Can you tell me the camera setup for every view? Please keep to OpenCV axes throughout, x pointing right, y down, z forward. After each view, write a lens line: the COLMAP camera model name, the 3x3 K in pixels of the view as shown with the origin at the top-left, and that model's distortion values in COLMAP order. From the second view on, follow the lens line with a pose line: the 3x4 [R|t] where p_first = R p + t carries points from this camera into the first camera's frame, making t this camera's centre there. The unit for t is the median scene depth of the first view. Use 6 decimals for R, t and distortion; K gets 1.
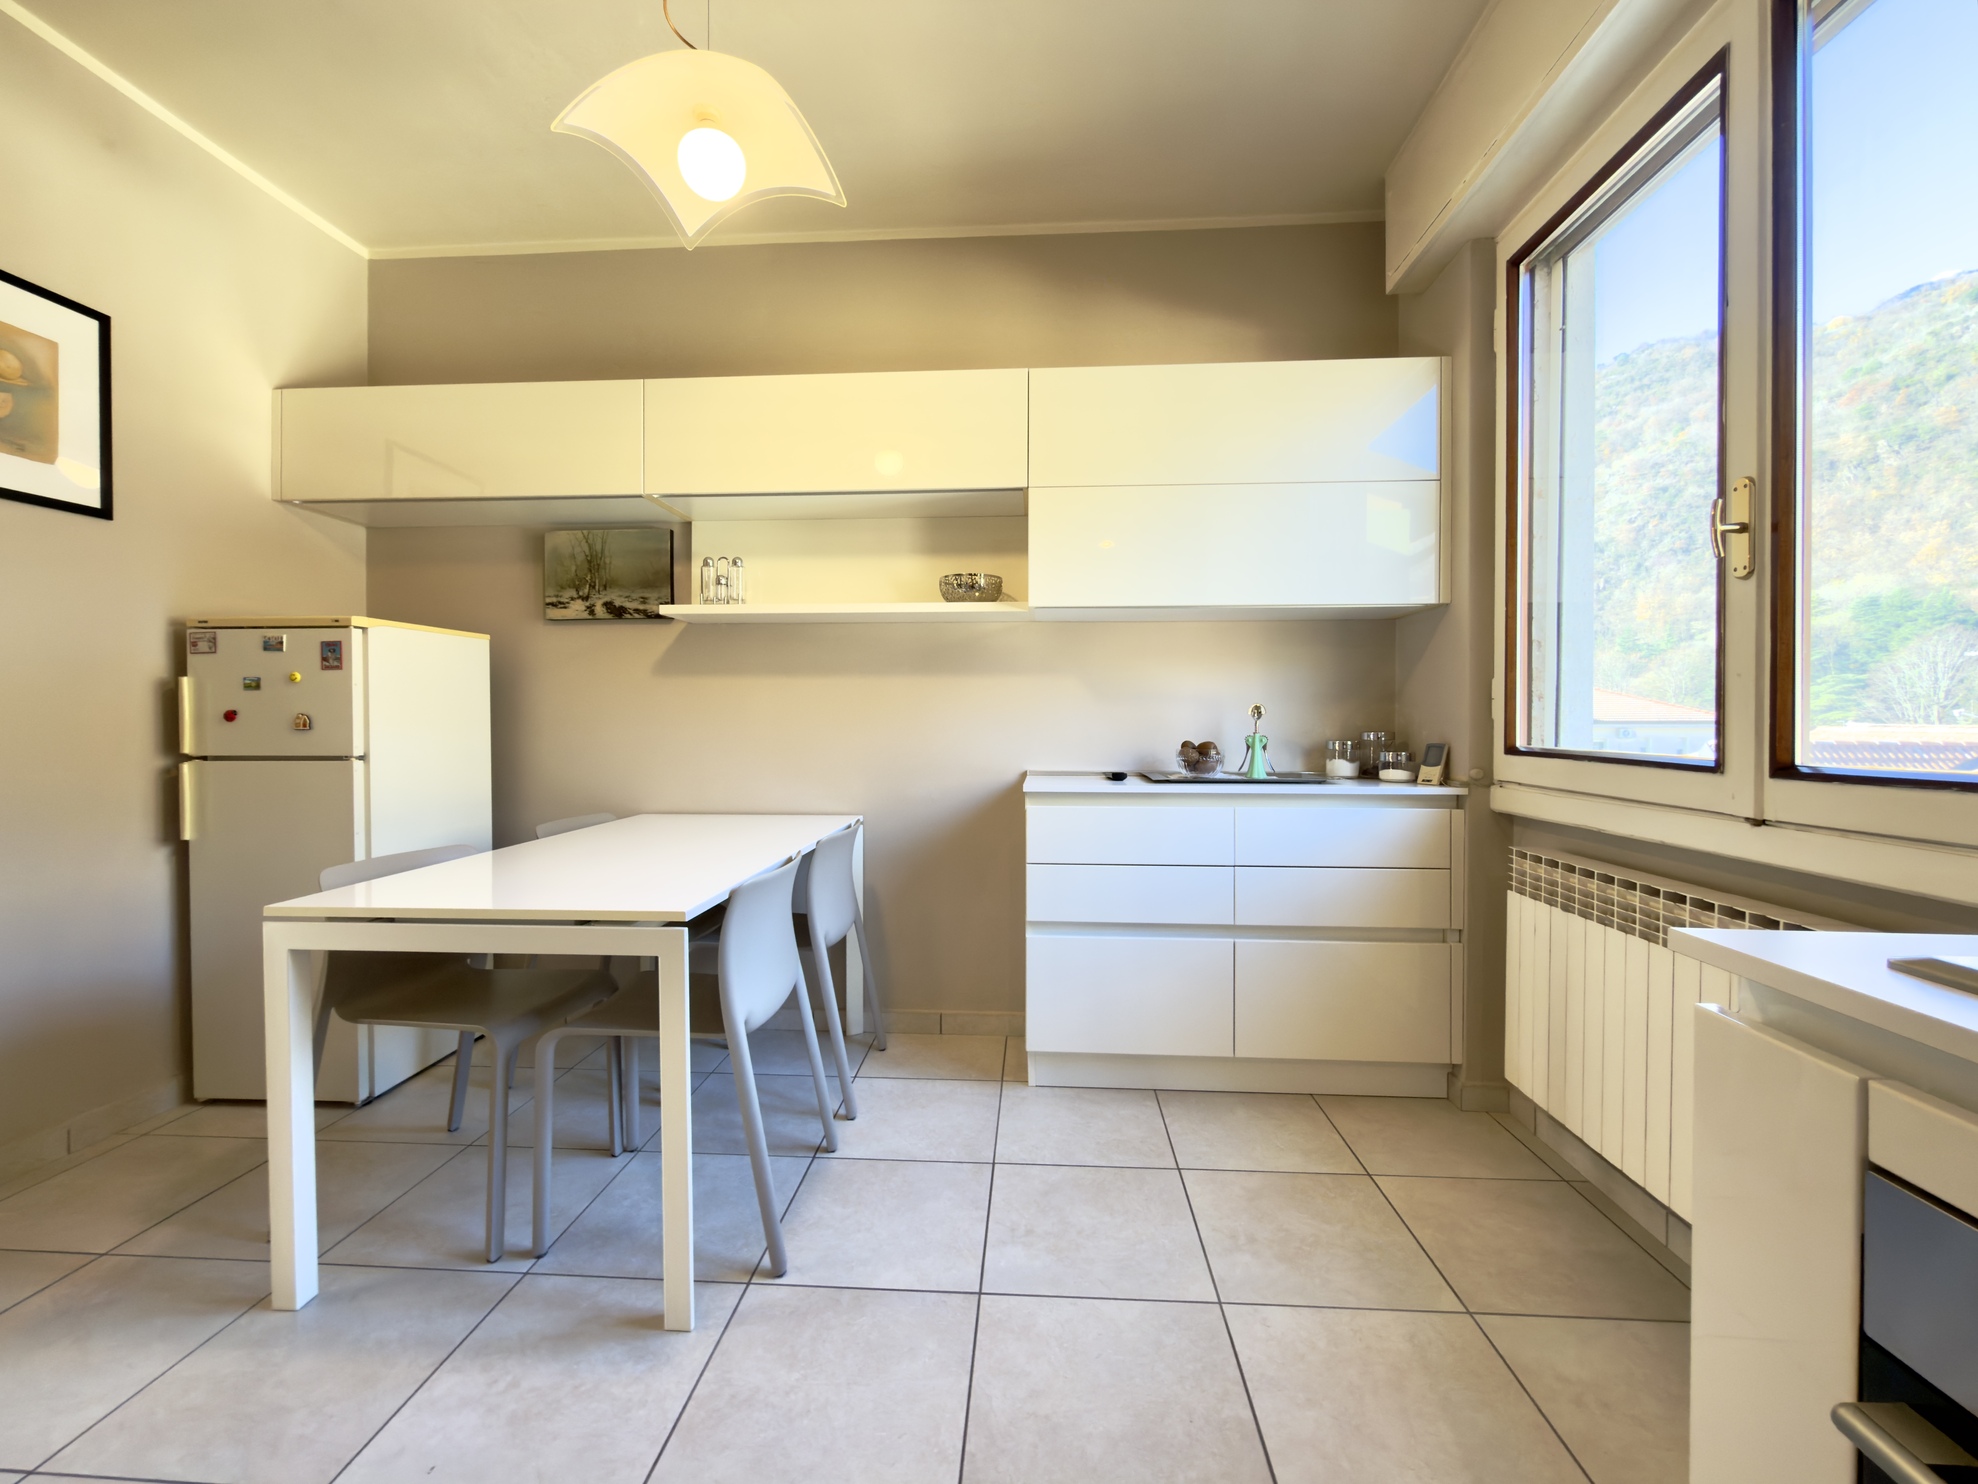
lens RADIAL K [[801.5, 0, 983.9], [0, 801.5, 723.1], [0, 0, 1]] dist [-0.000473, -0.000101]
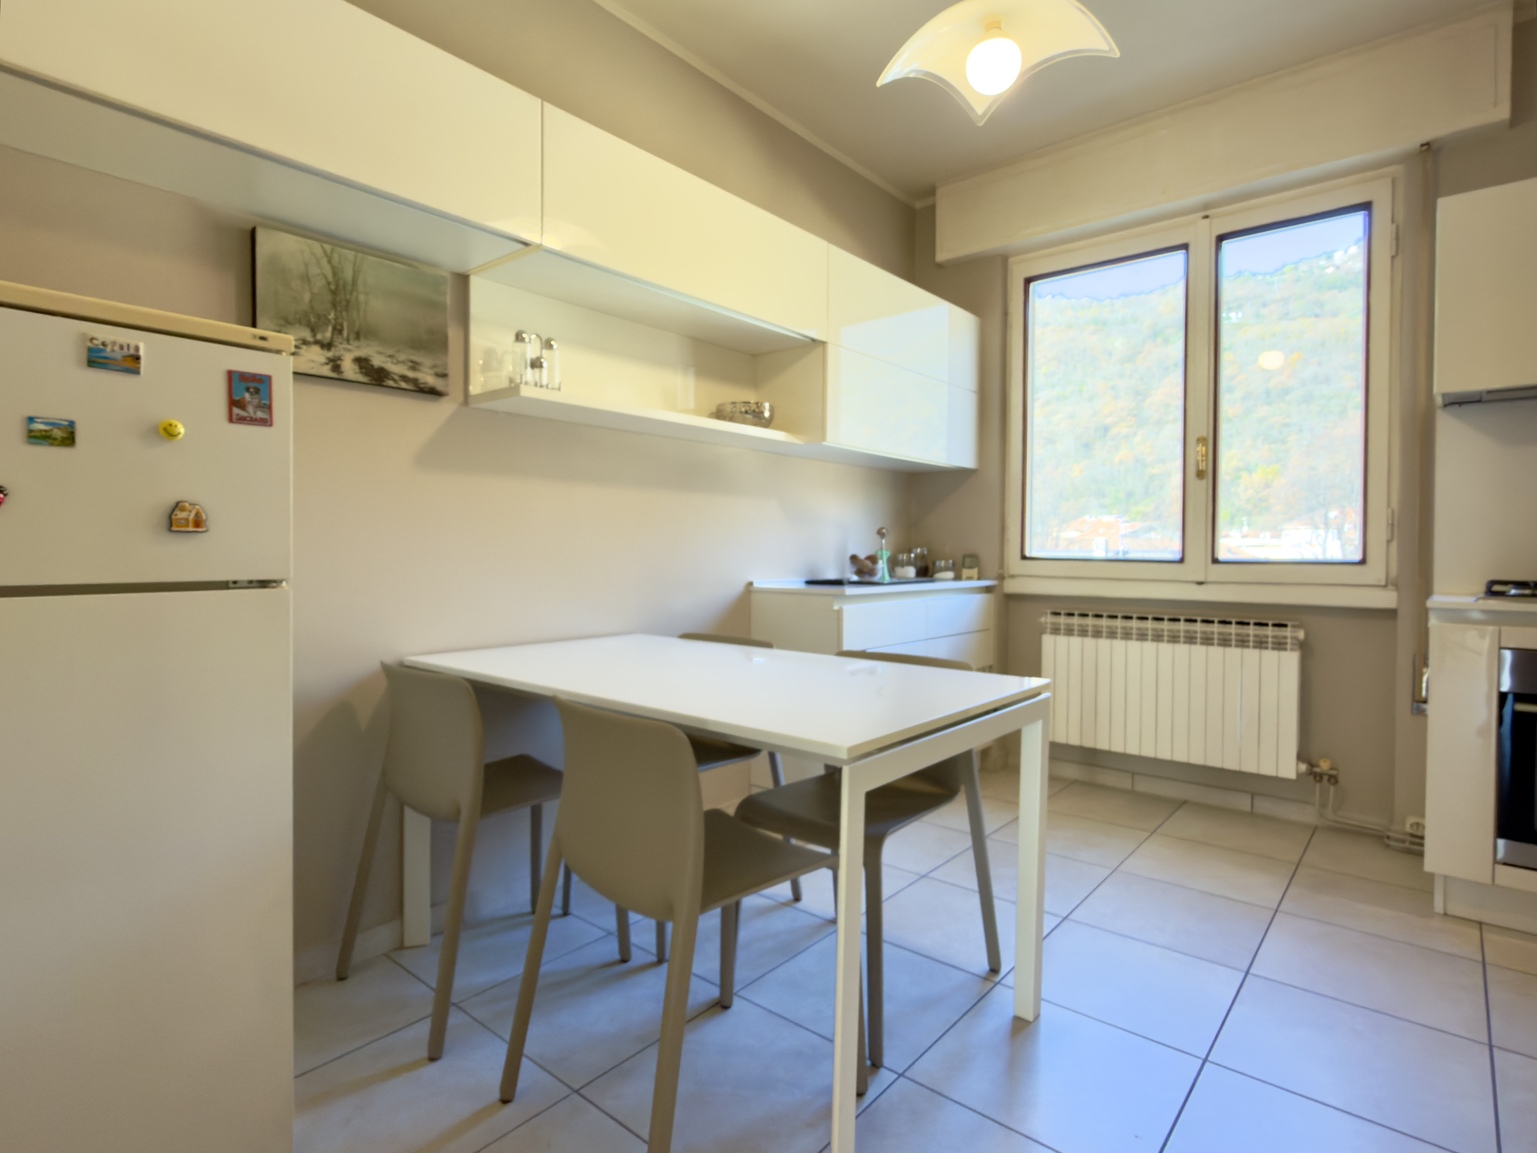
lens RADIAL K [[808.2, 0, 764.8], [0, 808.2, 560.7], [0, 0, 1]] dist [0.003308, 0.000322]
pose [[0.594196, -0.008317, 0.804278, -1.004388], [-0.002486, 0.999923, 0.012177, 0.018767], [-0.804317, -0.009235, 0.594129, 0.364157]]
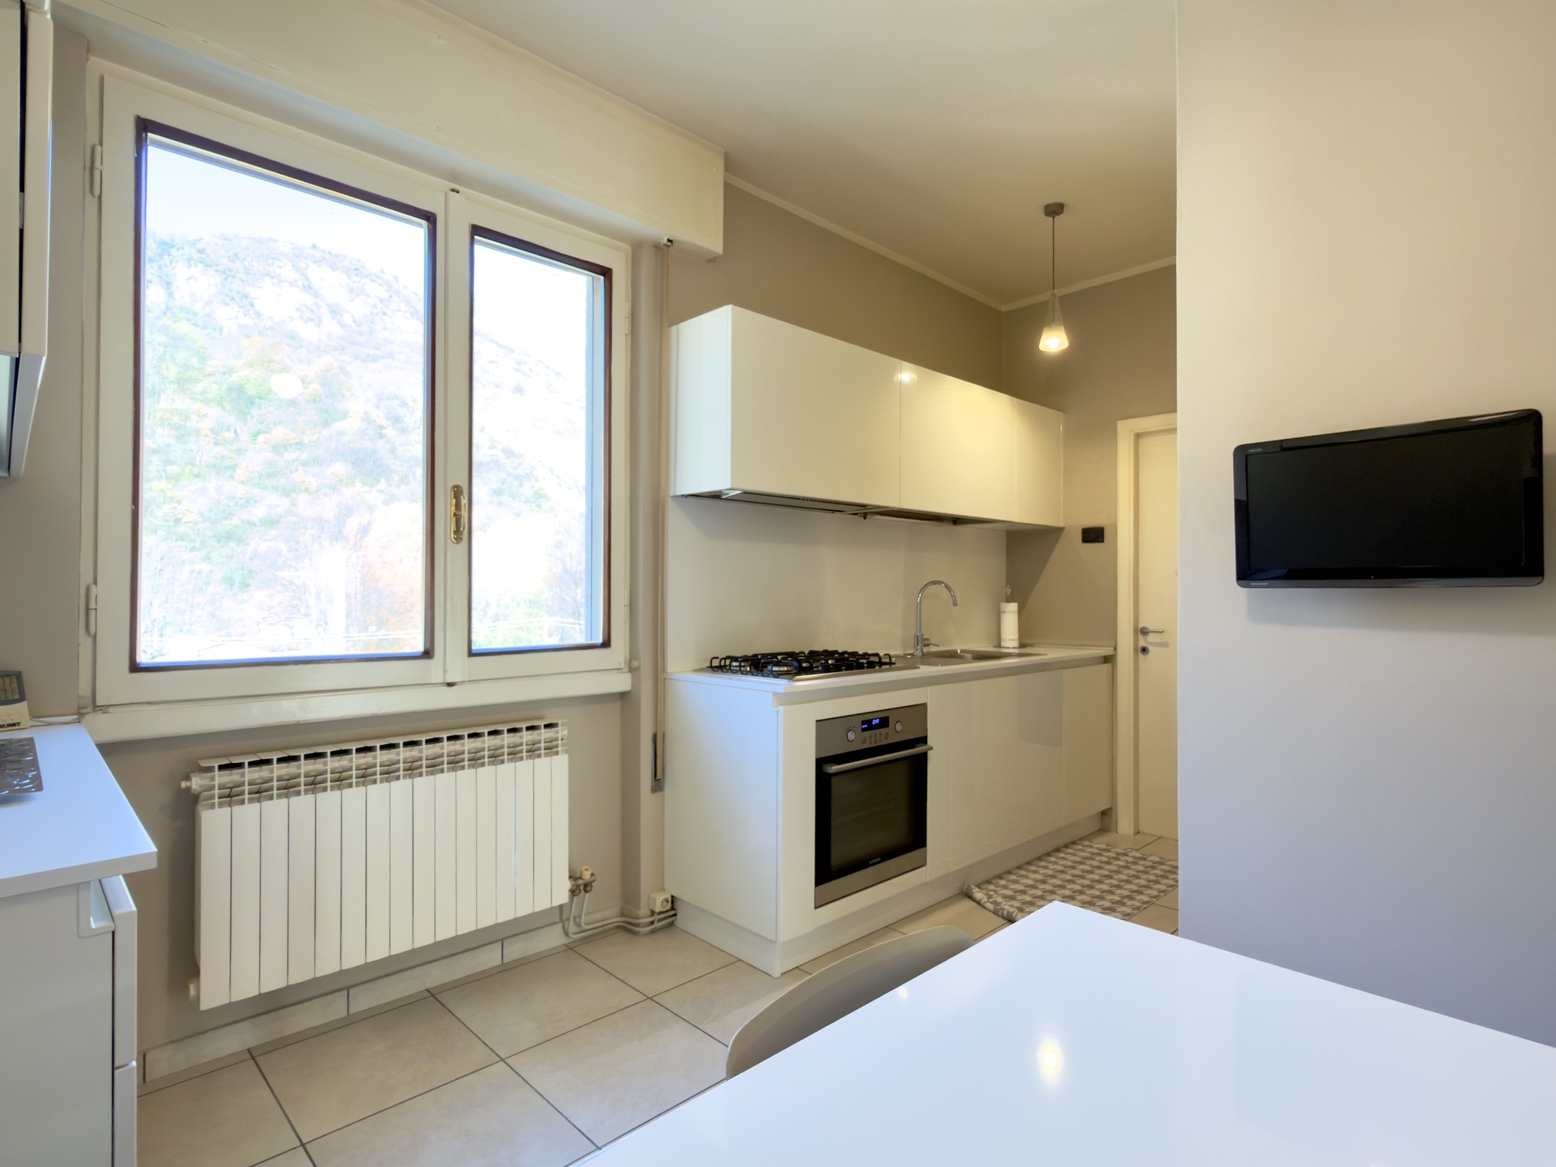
lens RADIAL K [[806.4, 0, 780.0], [0, 806.4, 586.0], [0, 0, 1]] dist [0.001121, 0.000536]
pose [[-0.744948, 0.007447, 0.667081, -0.428800], [0.003274, 0.999966, -0.007507, -0.042725], [-0.667115, -0.003408, -0.744947, 1.076096]]
